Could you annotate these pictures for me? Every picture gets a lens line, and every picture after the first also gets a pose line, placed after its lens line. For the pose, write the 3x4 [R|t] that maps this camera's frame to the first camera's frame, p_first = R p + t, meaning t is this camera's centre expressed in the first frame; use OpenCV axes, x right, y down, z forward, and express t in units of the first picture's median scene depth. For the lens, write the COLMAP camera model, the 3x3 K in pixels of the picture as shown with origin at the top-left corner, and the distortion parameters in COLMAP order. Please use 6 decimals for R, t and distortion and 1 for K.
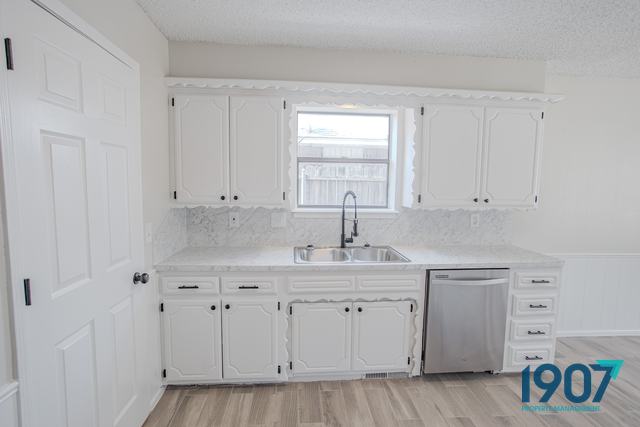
lens RADIAL K [[312.6, 0, 319.2], [0, 312.6, 211.1], [0, 0, 1]] dist [-0.047203, 0.030927]
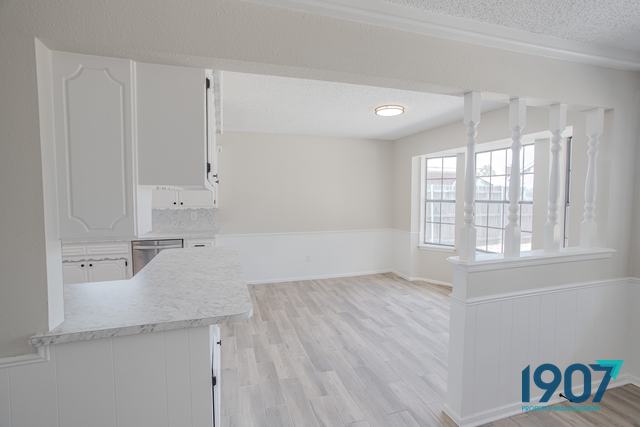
lens RADIAL K [[312.6, 0, 319.2], [0, 312.6, 211.1], [0, 0, 1]] dist [-0.047203, 0.030927]
pose [[0.975672, -0.026705, 0.217602, 1.028305], [0.033688, 0.999028, -0.028445, 0.097333], [-0.216631, 0.035084, 0.975623, -1.020166]]
